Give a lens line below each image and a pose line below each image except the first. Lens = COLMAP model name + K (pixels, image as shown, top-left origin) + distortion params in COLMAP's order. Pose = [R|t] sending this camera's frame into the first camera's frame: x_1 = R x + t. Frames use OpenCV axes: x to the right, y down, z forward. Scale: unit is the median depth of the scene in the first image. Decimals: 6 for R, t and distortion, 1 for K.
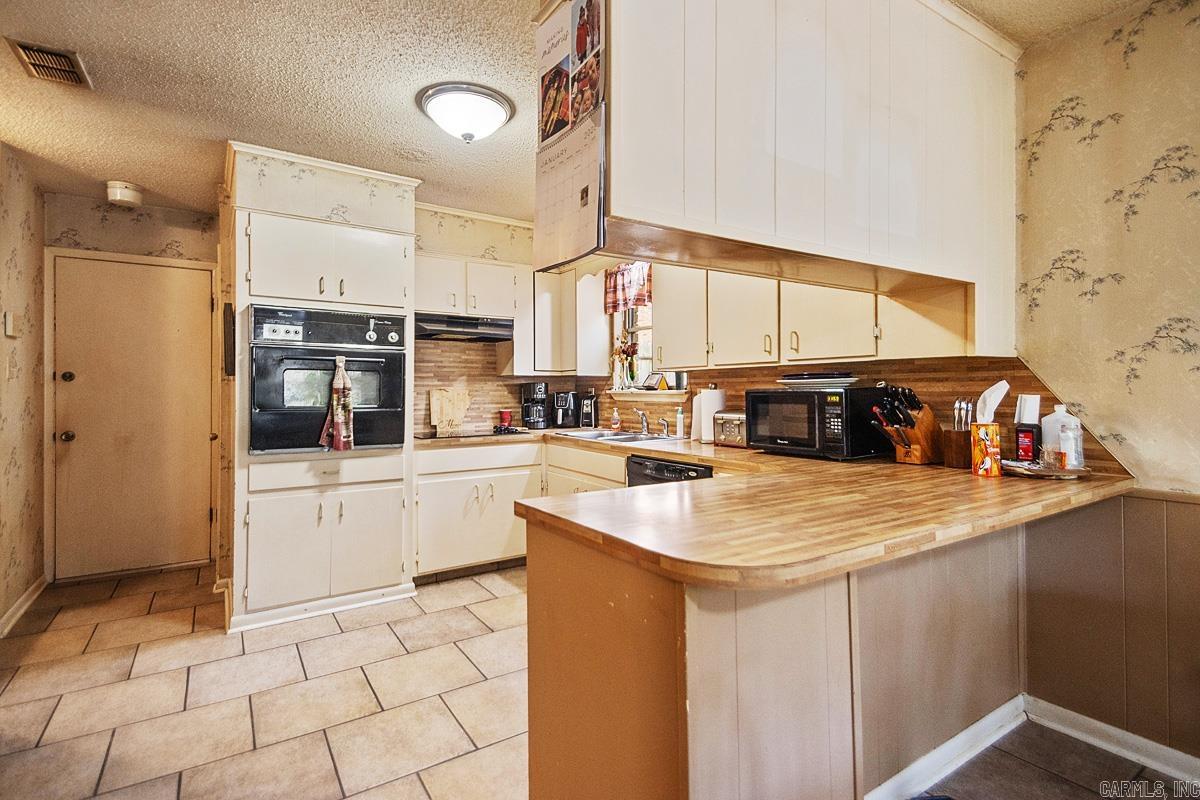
lens RADIAL K [[566.8, 0, 597.5], [0, 566.8, 392.7], [0, 0, 1]] dist [0.015261, -0.000034]
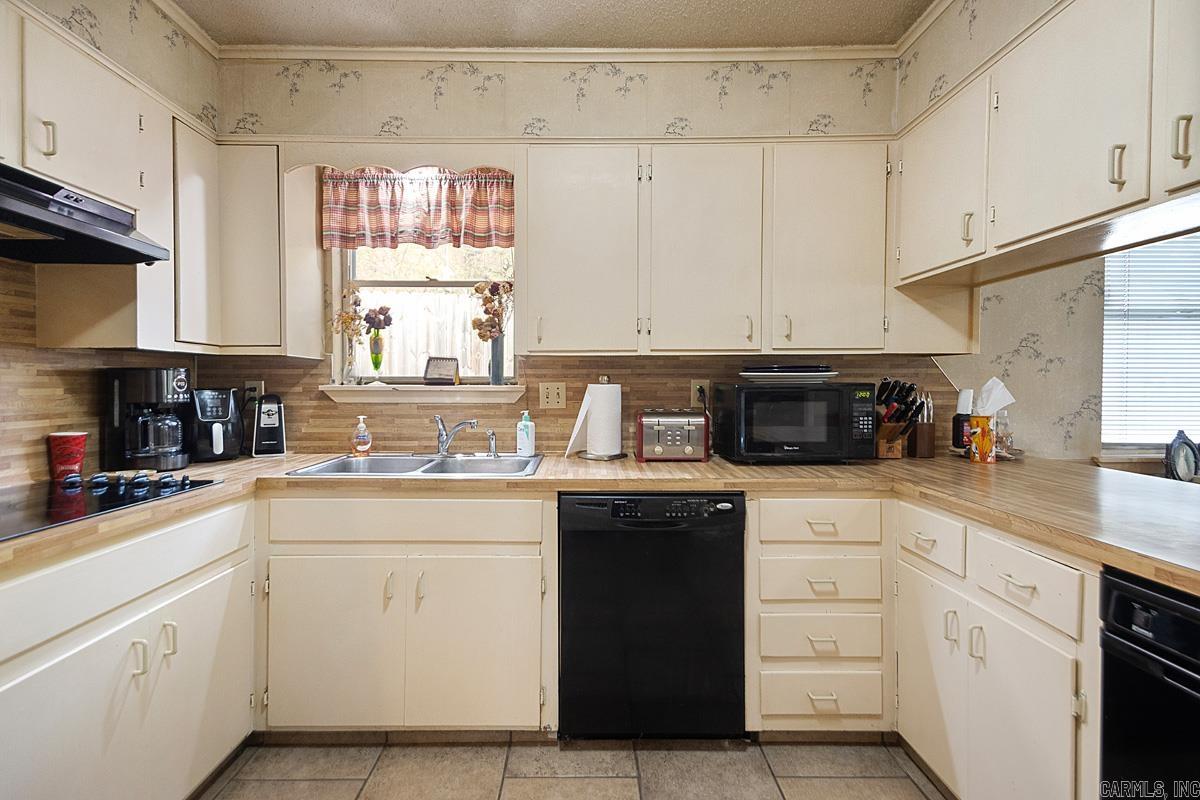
lens RADIAL K [[566.8, 0, 597.2], [0, 566.8, 395.6], [0, 0, 1]] dist [0.015261, -0.000034]
pose [[0.550167, -0.013840, 0.834940, -0.310712], [0.003003, 0.999889, 0.014595, -0.001282], [-0.835049, -0.005523, 0.550148, 0.477068]]
